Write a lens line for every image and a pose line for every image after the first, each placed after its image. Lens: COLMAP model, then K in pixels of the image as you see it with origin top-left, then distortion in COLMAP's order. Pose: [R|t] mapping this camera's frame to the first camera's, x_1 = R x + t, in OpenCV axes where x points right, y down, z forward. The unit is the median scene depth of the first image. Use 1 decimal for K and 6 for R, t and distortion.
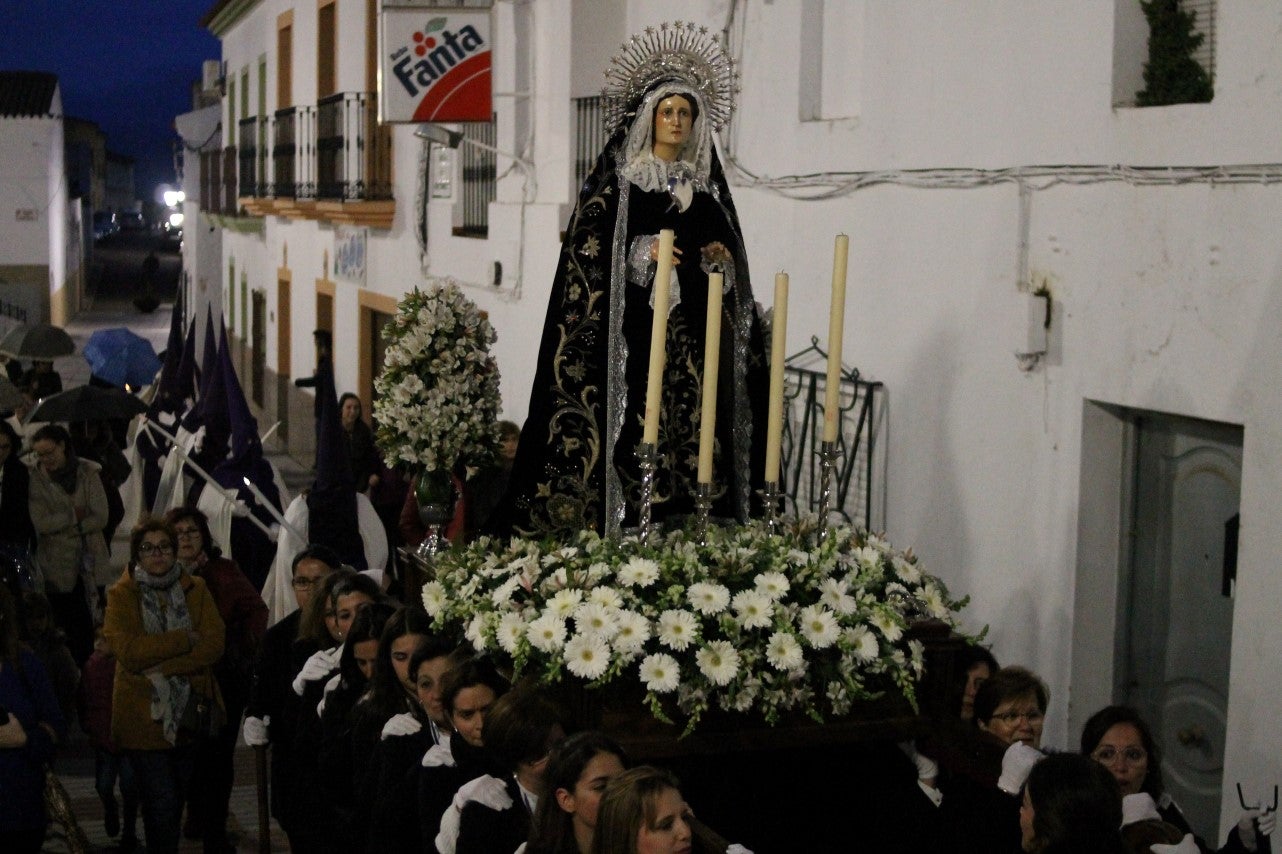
lens RADIAL K [[1986.8, 0, 641.0], [0, 1986.8, 427.0], [0, 0, 1]] dist [-0.151312, 0.101089]
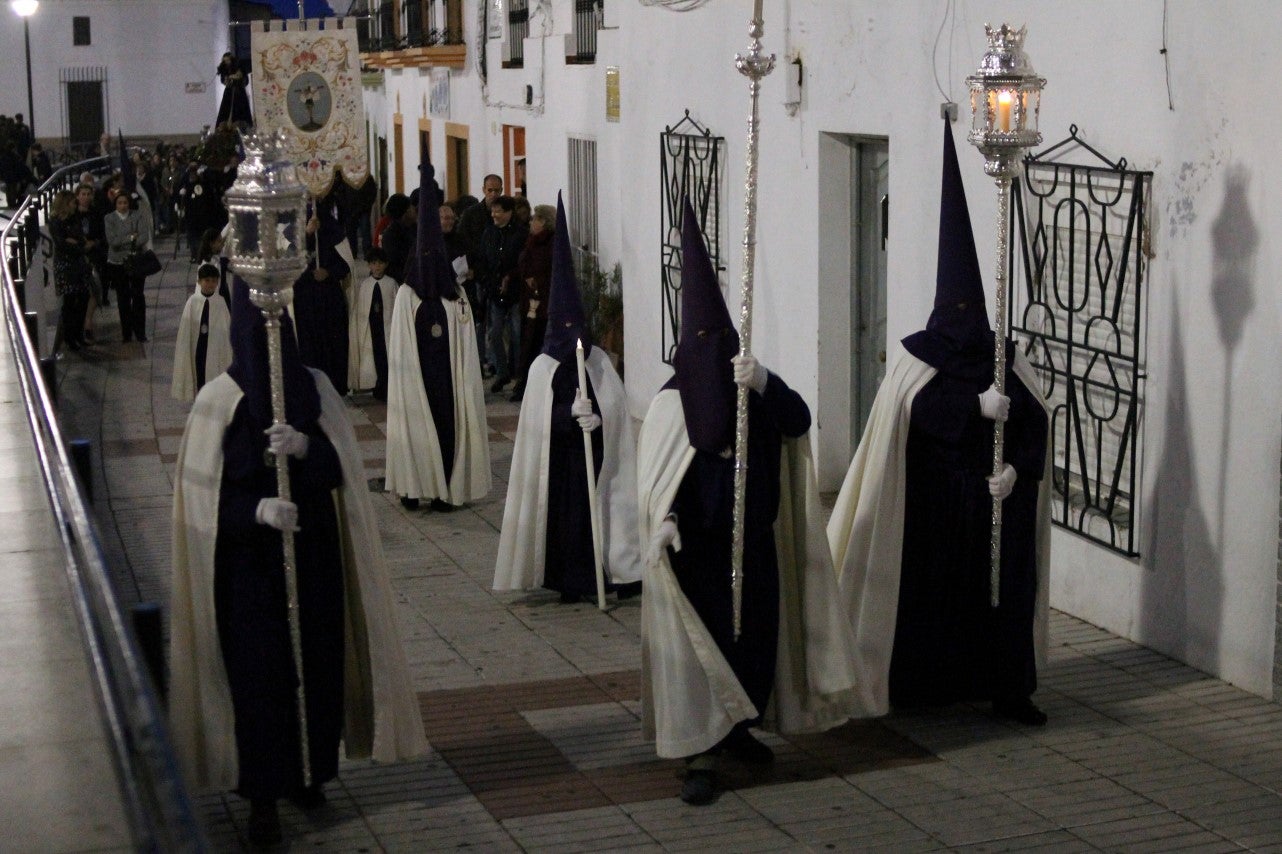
lens RADIAL K [[2063.1, 0, 641.0], [0, 2063.1, 427.0], [0, 0, 1]] dist [-0.129763, -0.054001]
pose [[0.994214, -0.013491, -0.106564, 0.131726], [0.019273, 0.998386, 0.053418, 0.063239], [0.105671, -0.055163, 0.992870, -0.285114]]
